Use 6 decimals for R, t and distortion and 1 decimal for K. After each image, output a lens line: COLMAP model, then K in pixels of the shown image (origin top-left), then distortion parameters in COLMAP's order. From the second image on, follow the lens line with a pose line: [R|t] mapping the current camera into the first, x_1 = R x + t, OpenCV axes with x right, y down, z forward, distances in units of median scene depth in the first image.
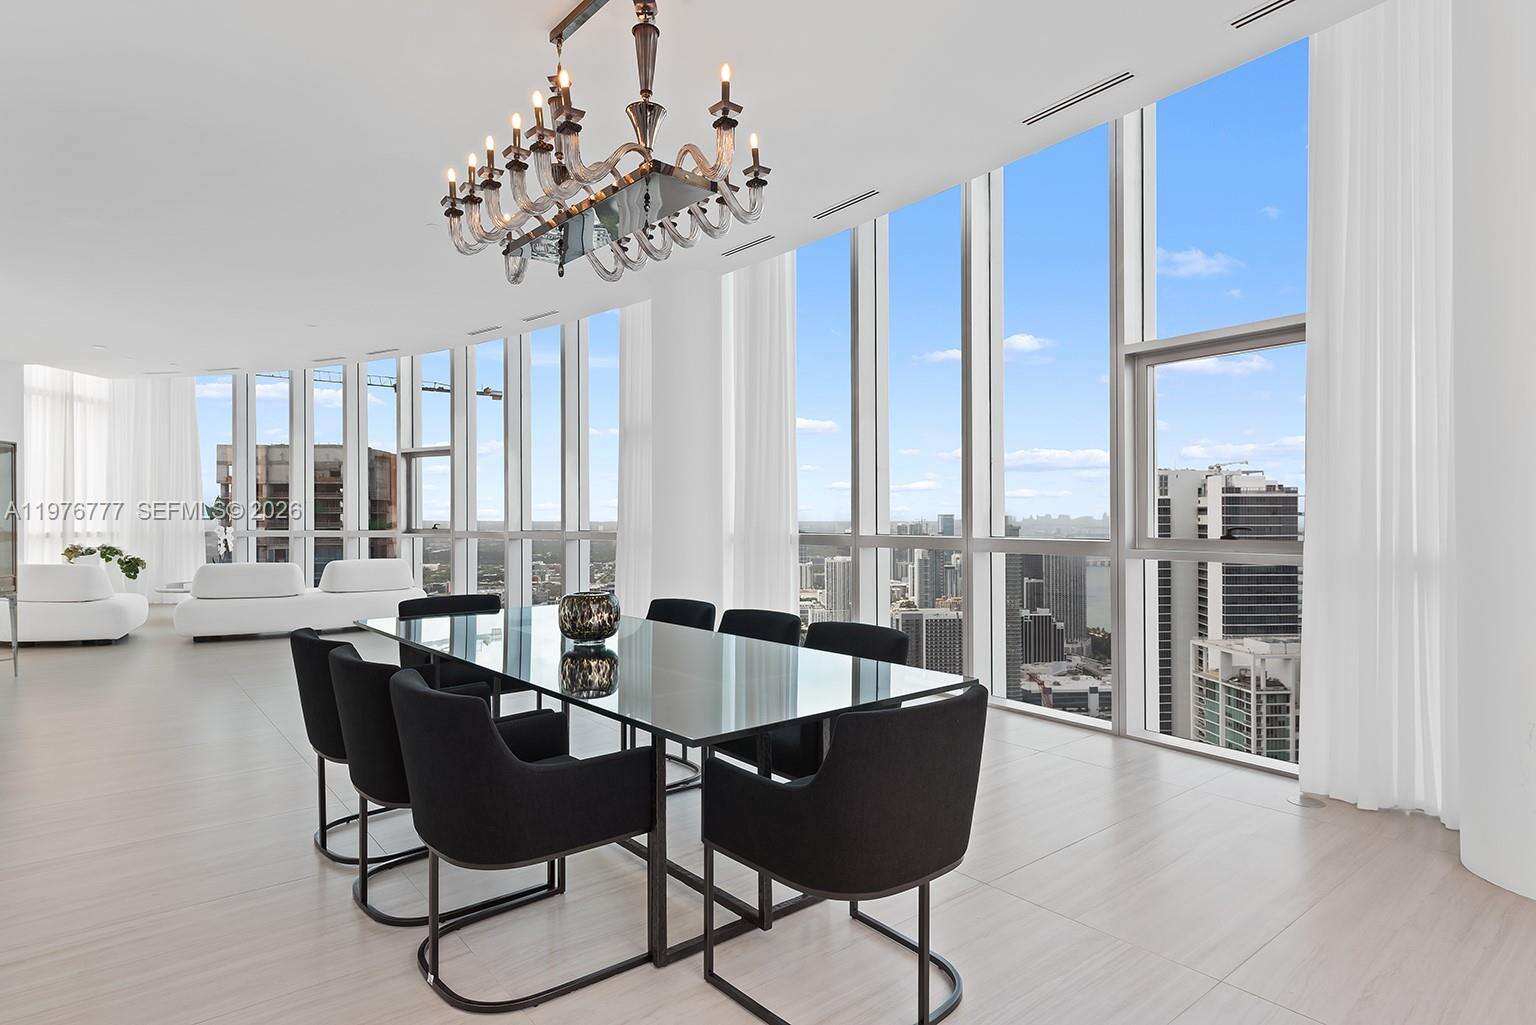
lens RADIAL K [[827.7, 0, 768.0], [0, 827.7, 512.5], [0, 0, 1]] dist [0.004810, -0.000007]
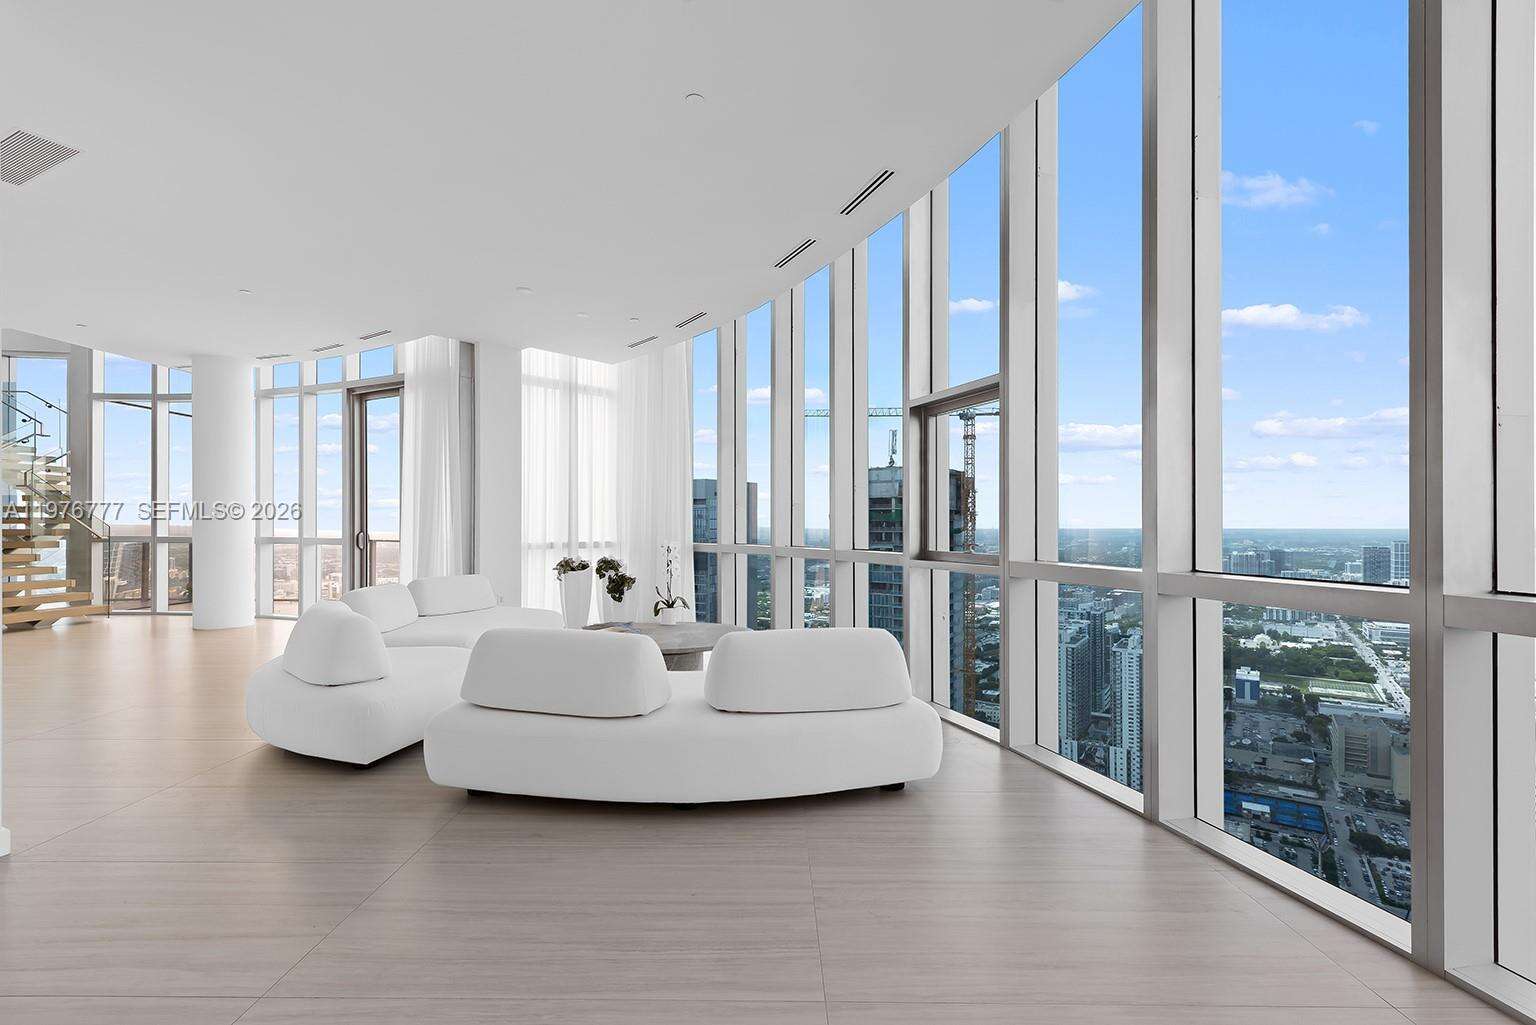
lens RADIAL K [[711.2, 0, 768.0], [0, 711.2, 512.5], [0, 0, 1]] dist [0.001039, -0.000033]
pose [[0.769003, -0.002536, -0.639240, -0.220815], [-0.001596, 0.999981, -0.005888, -0.003292], [0.639243, 0.005548, 0.768985, 0.590961]]
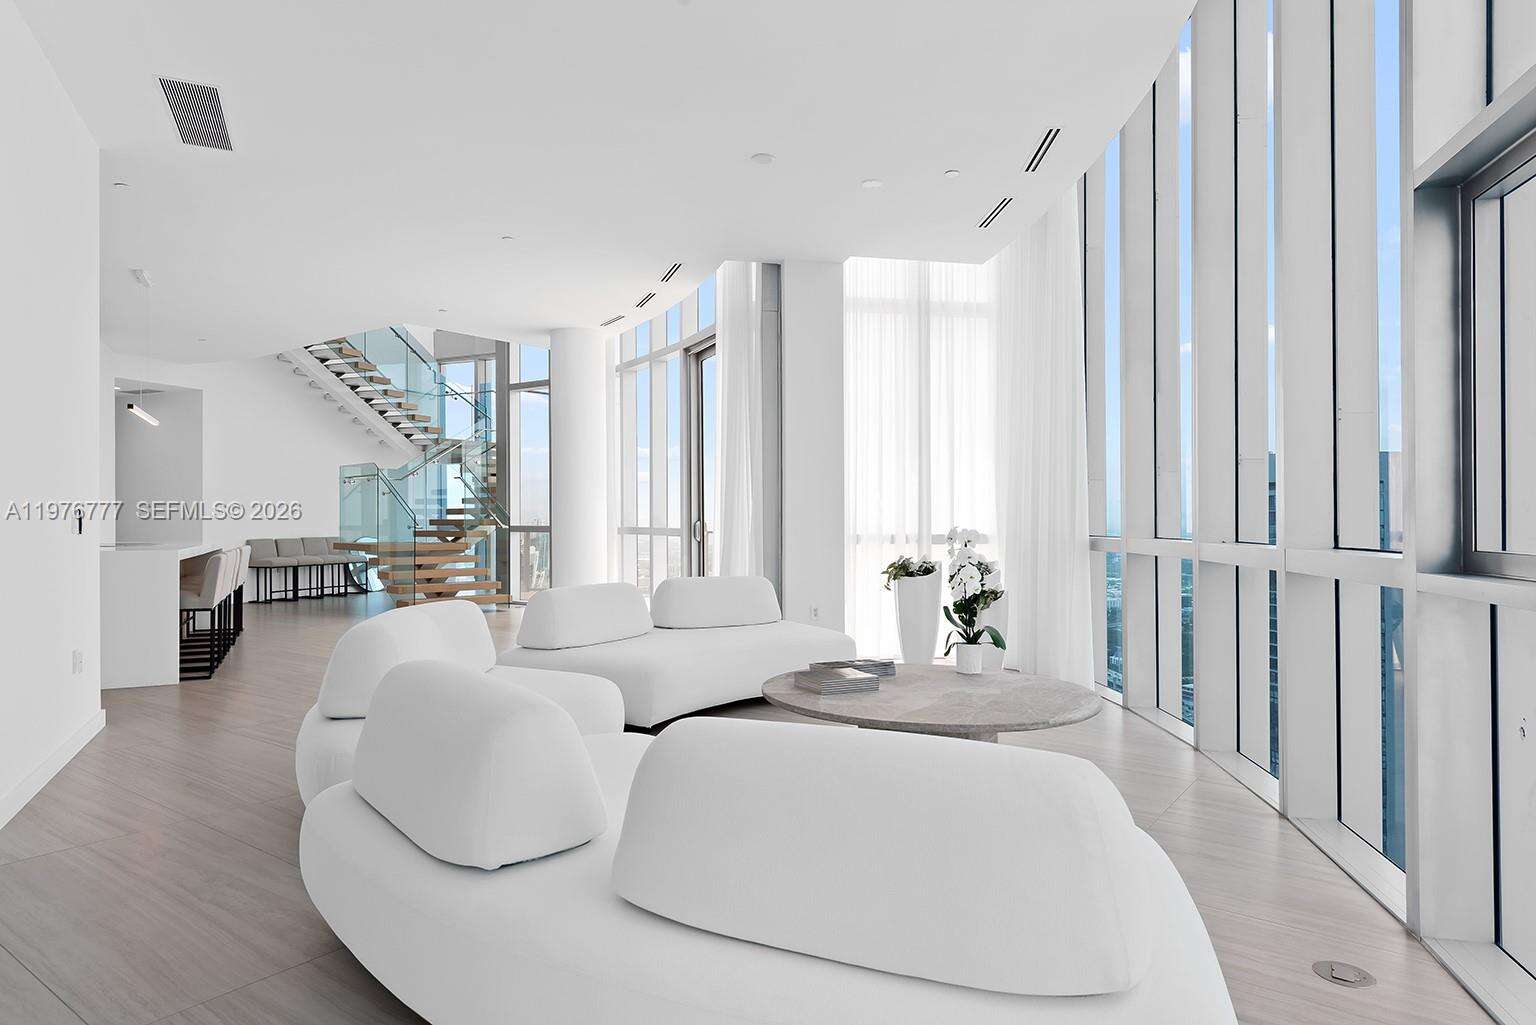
lens RADIAL K [[859.8, 0, 839.1], [0, 859.8, 513.8], [0, 0, 1]] dist [0.004467, 0.000390]
pose [[0.230535, -0.003022, -0.973059, -0.272668], [0.004672, 0.999987, -0.001998, 0.010191], [0.973053, -0.004086, 0.230546, 0.844388]]
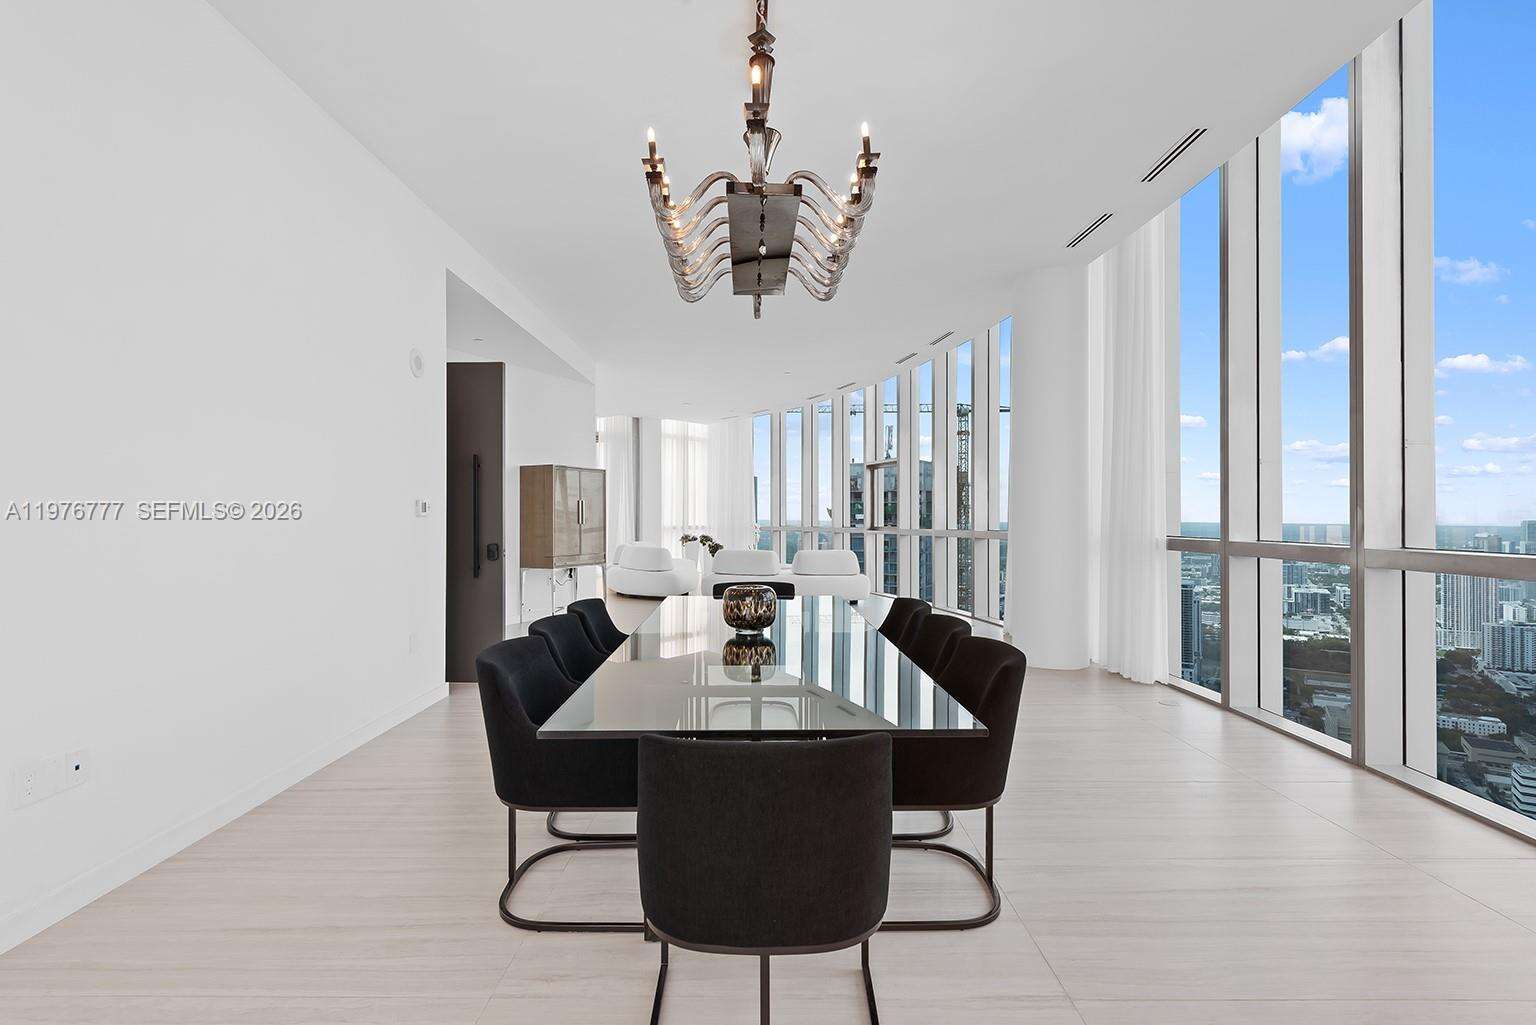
lens RADIAL K [[711.2, 0, 768.0], [0, 711.2, 512.5], [0, 0, 1]] dist [0.001039, -0.000033]
pose [[0.772146, 0.000641, -0.635445, 0.121659], [-0.001195, 0.999999, -0.000443, -0.000670], [0.635444, 0.001101, 0.772146, 0.082910]]
